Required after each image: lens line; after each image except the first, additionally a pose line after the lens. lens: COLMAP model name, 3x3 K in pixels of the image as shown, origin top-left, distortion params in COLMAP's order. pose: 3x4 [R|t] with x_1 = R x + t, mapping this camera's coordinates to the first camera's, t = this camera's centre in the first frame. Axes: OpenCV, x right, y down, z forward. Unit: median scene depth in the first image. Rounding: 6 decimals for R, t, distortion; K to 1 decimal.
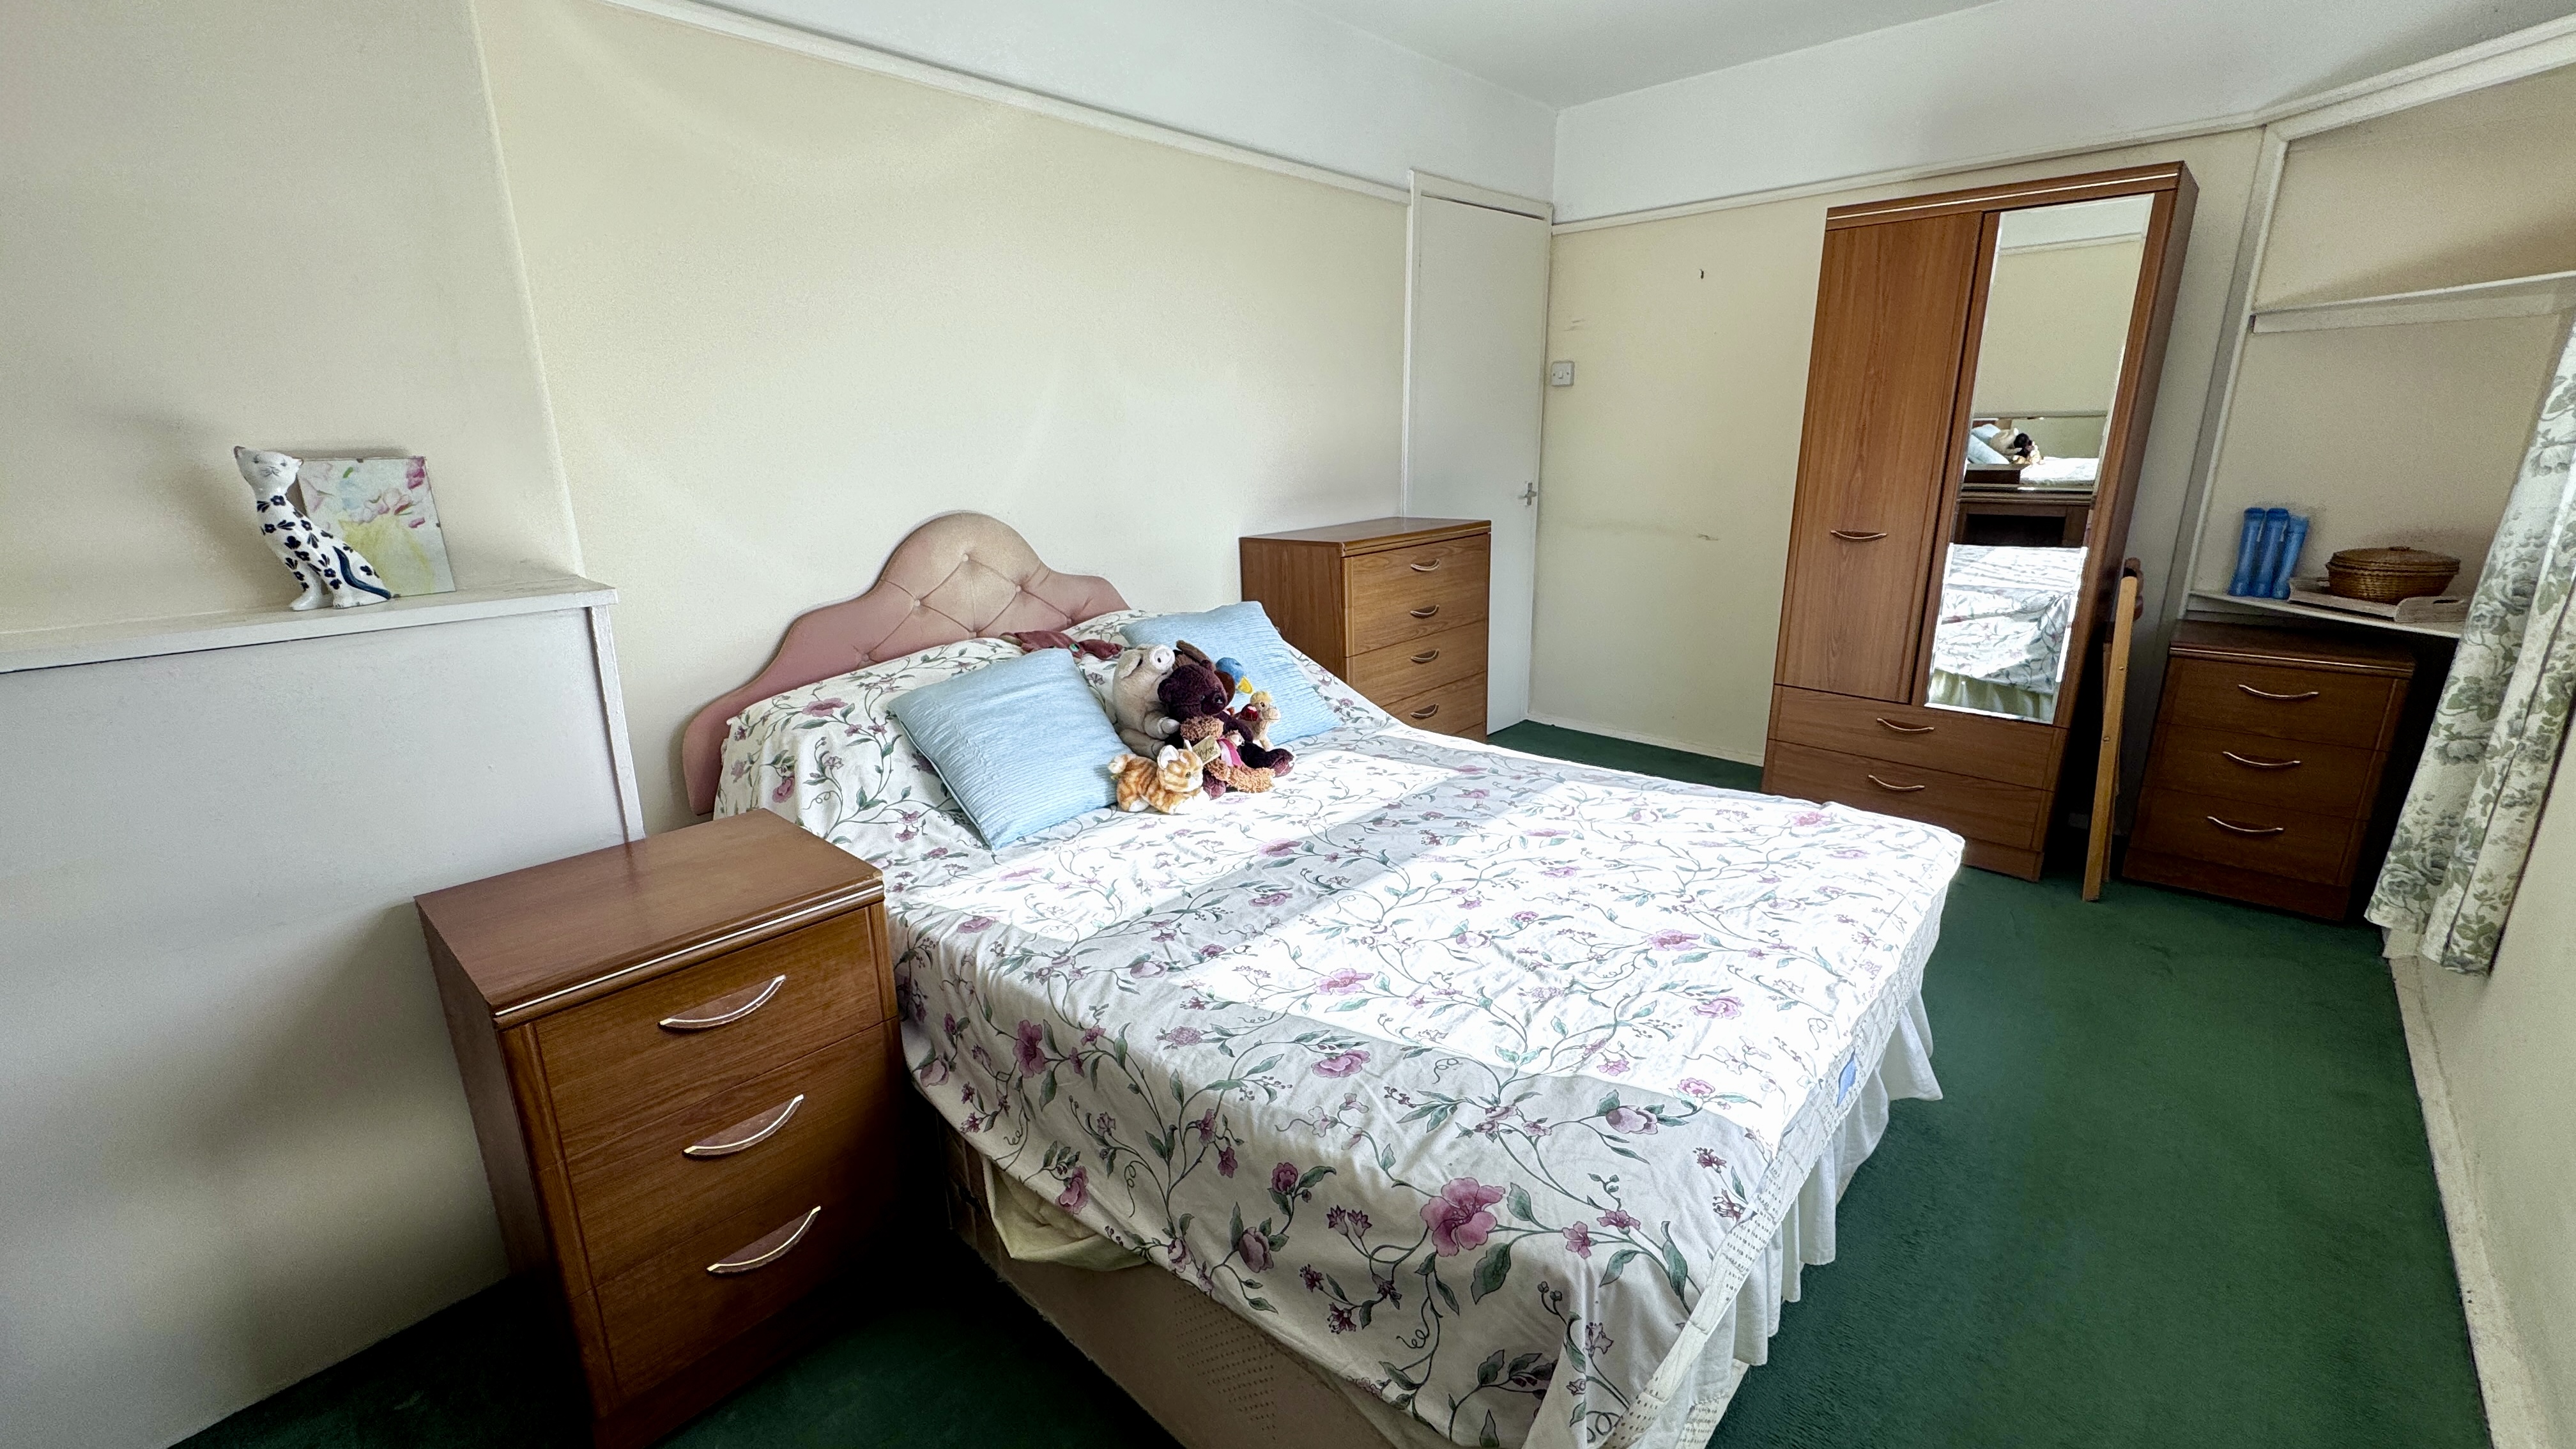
lens RADIAL K [[1030.3, 0, 1288.0], [0, 1030.3, 724.5], [0, 0, 1]] dist [-0.000675, -0.000198]
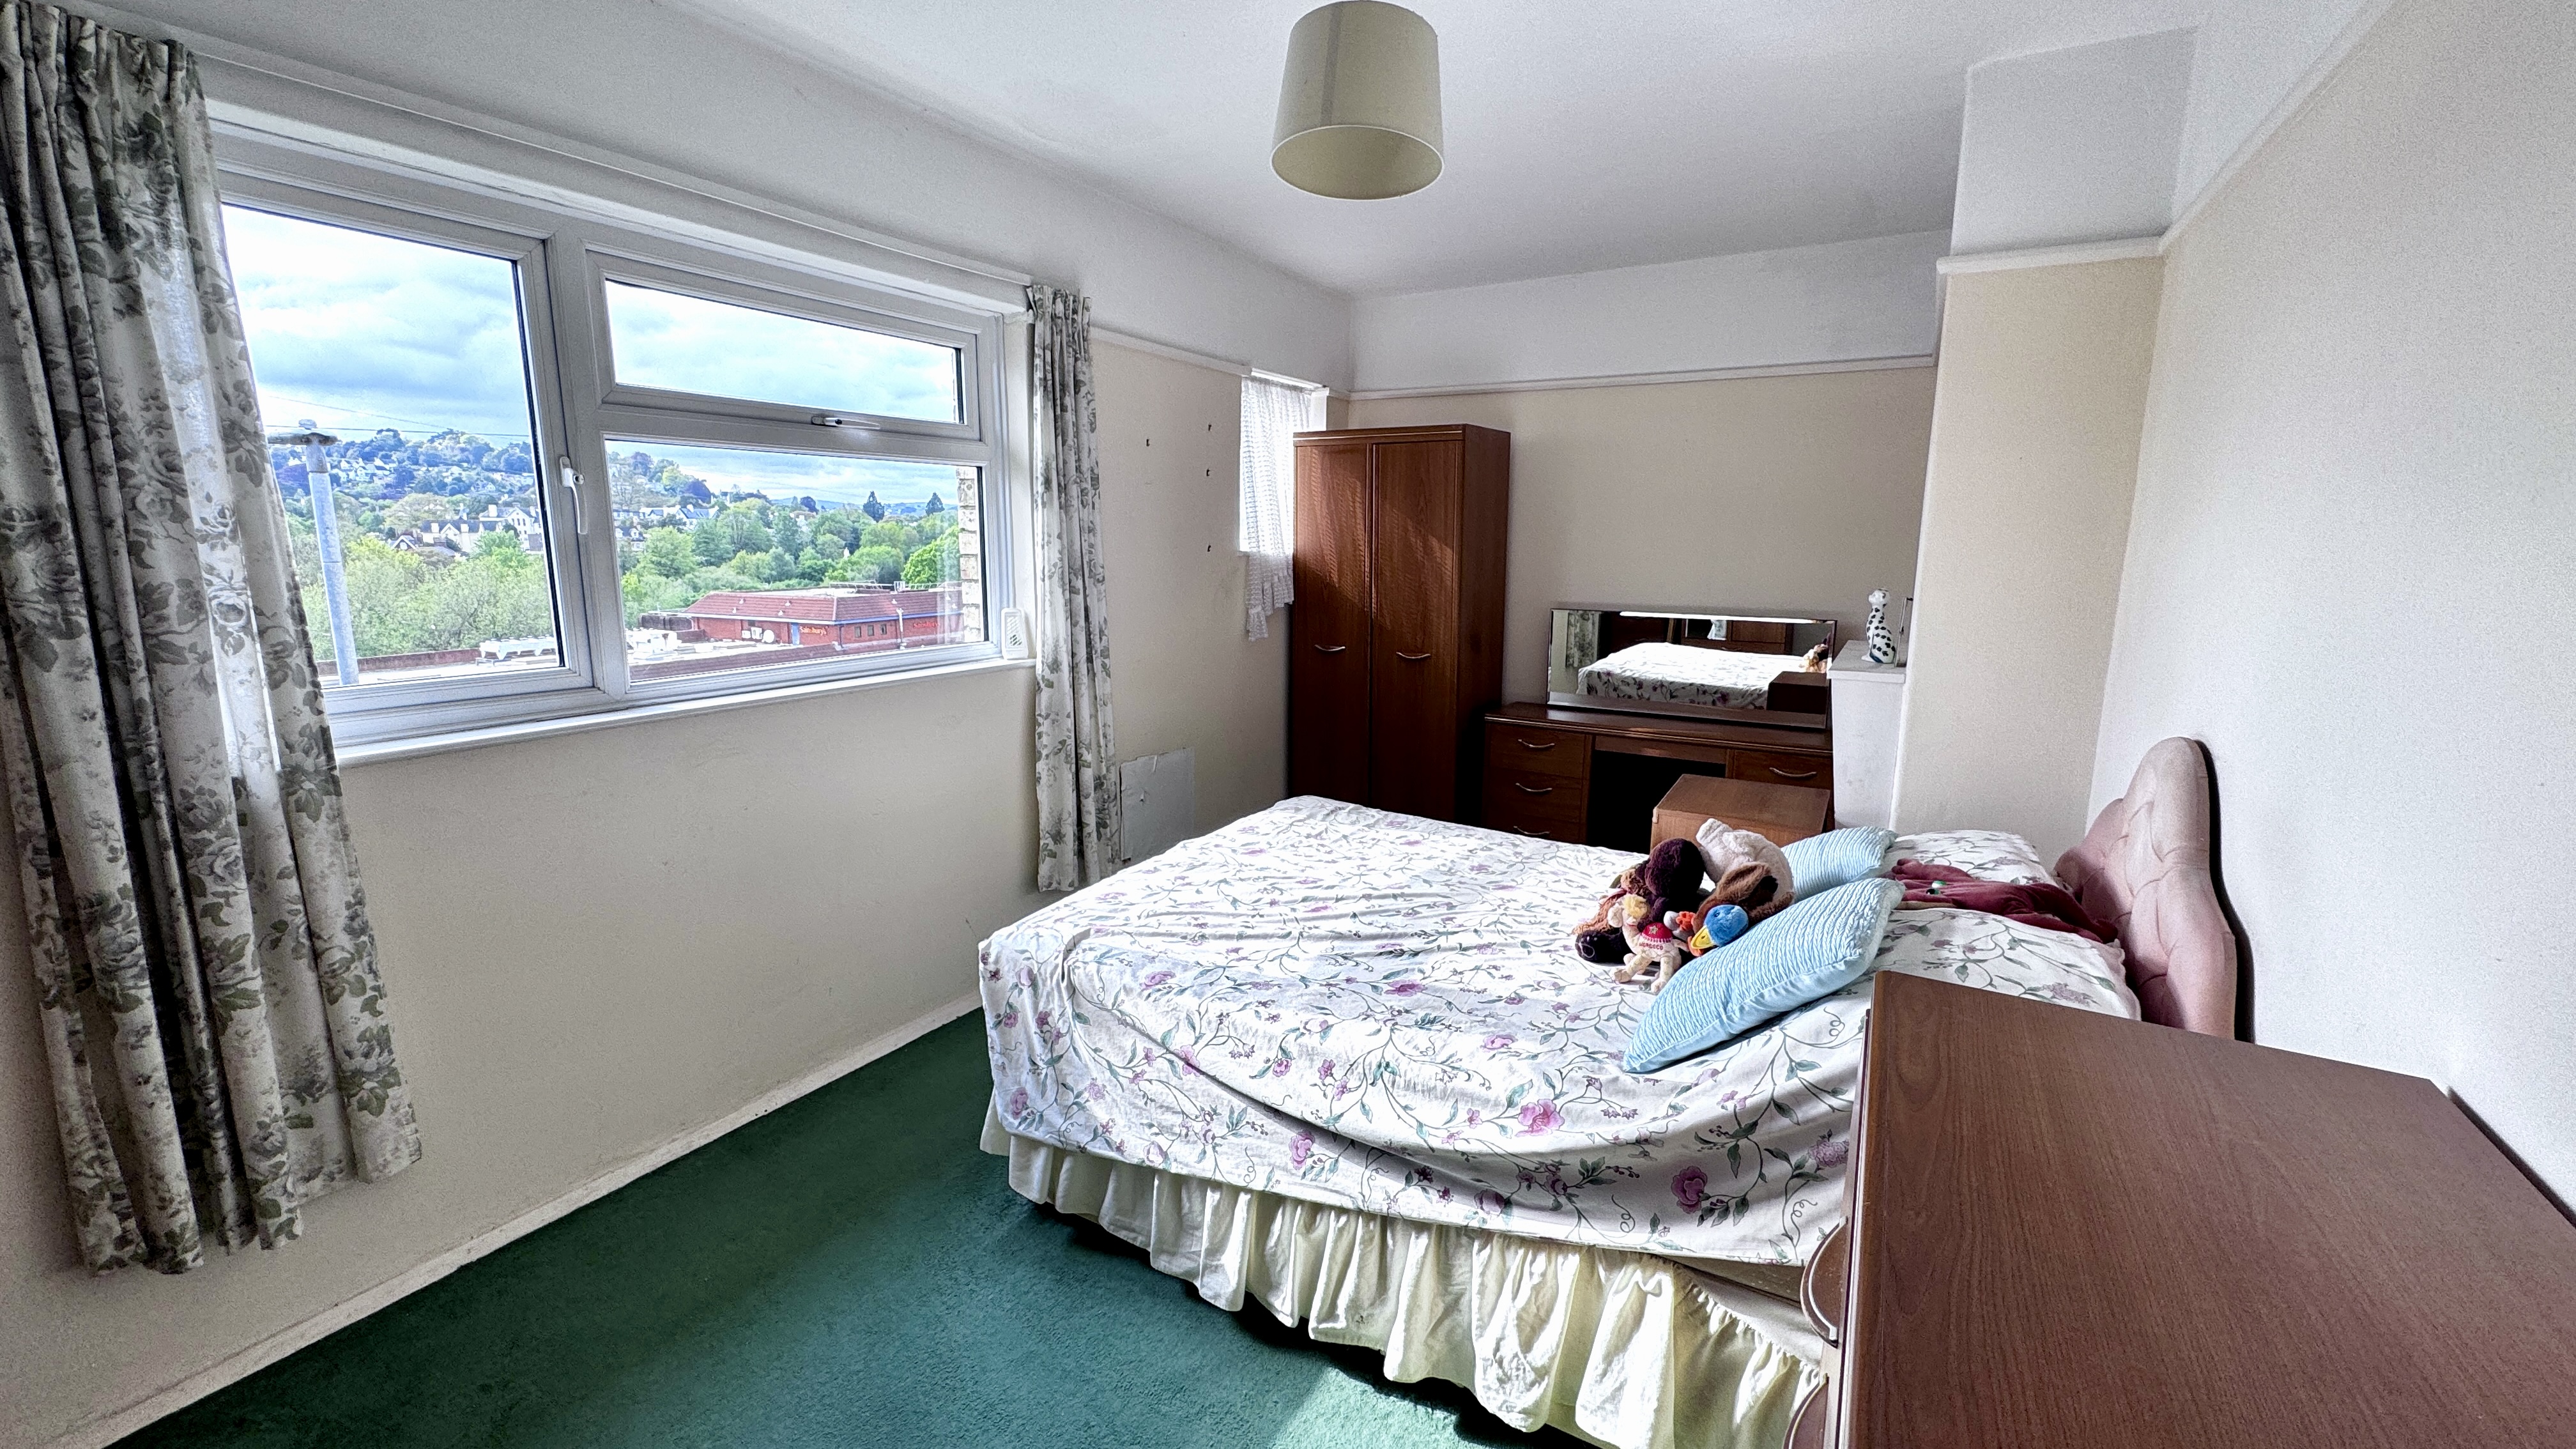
lens RADIAL K [[1018.7, 0, 1288.9], [0, 1018.7, 734.7], [0, 0, 1]] dist [-0.000232, 0.000019]
pose [[-0.978325, 0.046329, -0.201827, 0.595997], [-0.050399, 0.892073, 0.449072, -0.730826], [0.200850, 0.449510, -0.870402, 2.232727]]
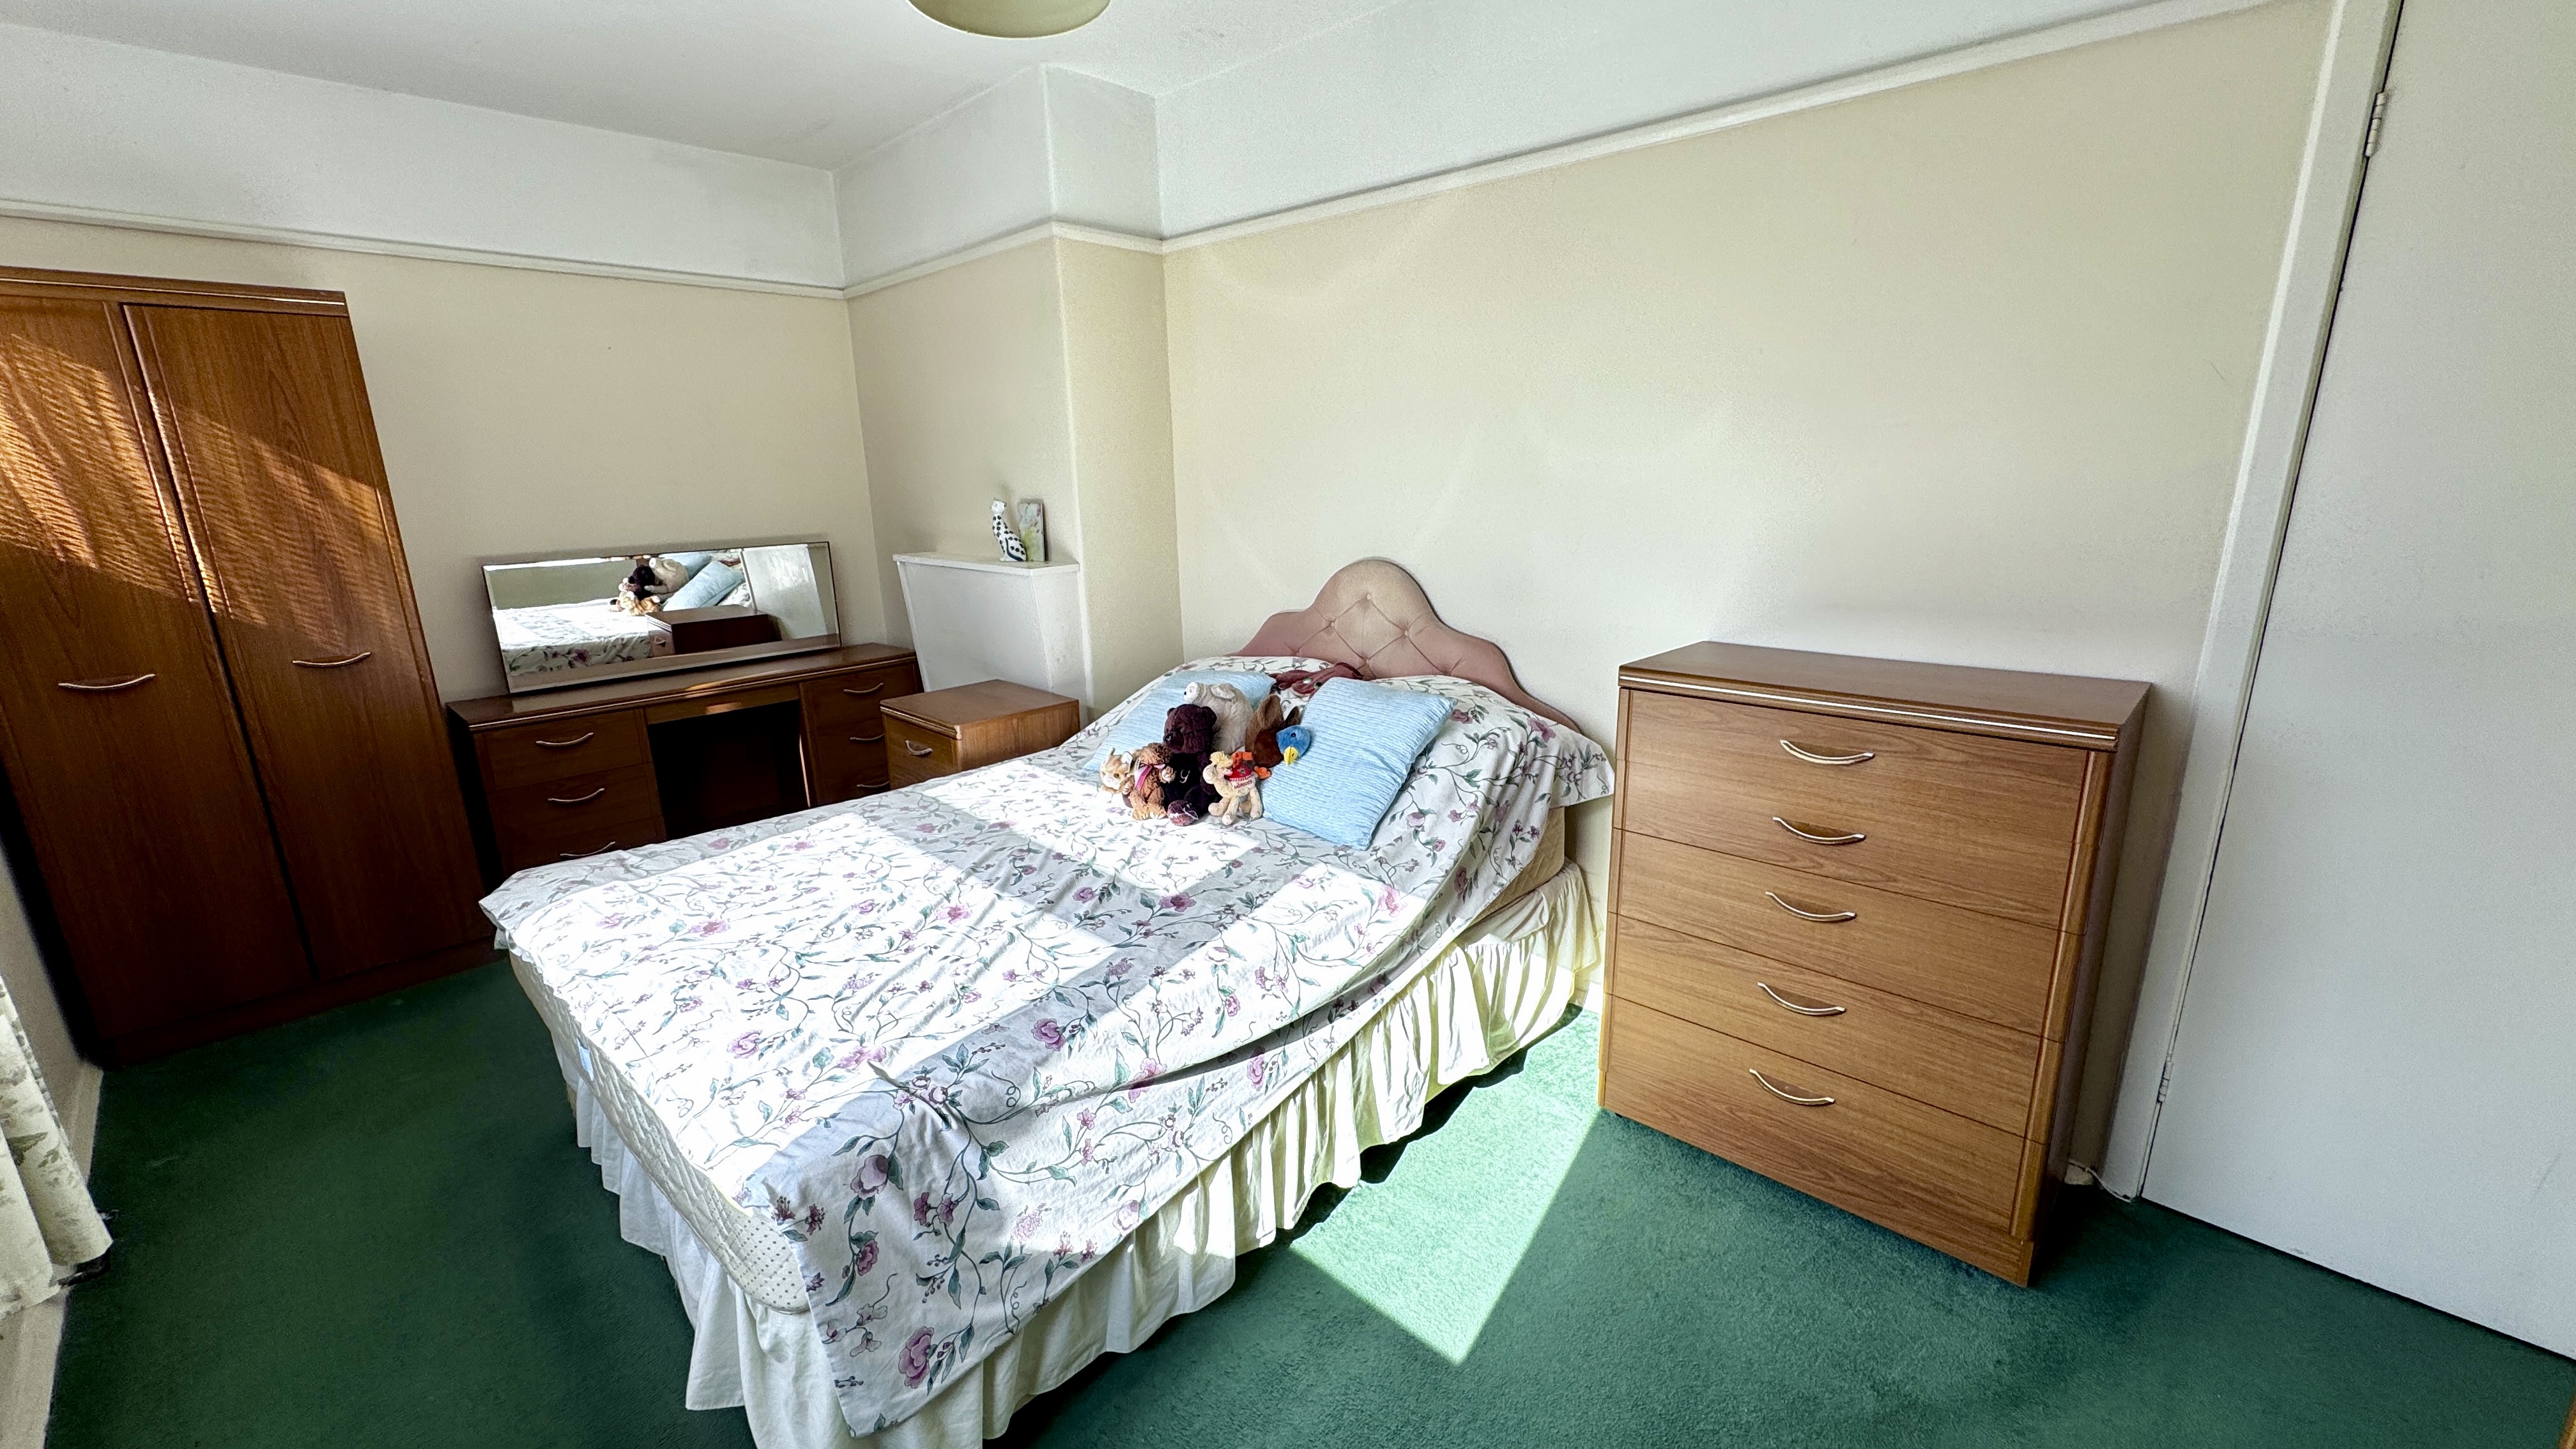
lens RADIAL K [[1030.3, 0, 1288.0], [0, 1030.3, 724.5], [0, 0, 1]] dist [-0.000675, -0.000198]
pose [[-0.028032, 0.262924, -0.964409, 1.338856], [-0.251120, 0.931996, 0.261387, -0.479708], [0.967550, 0.249510, 0.039899, 1.383158]]
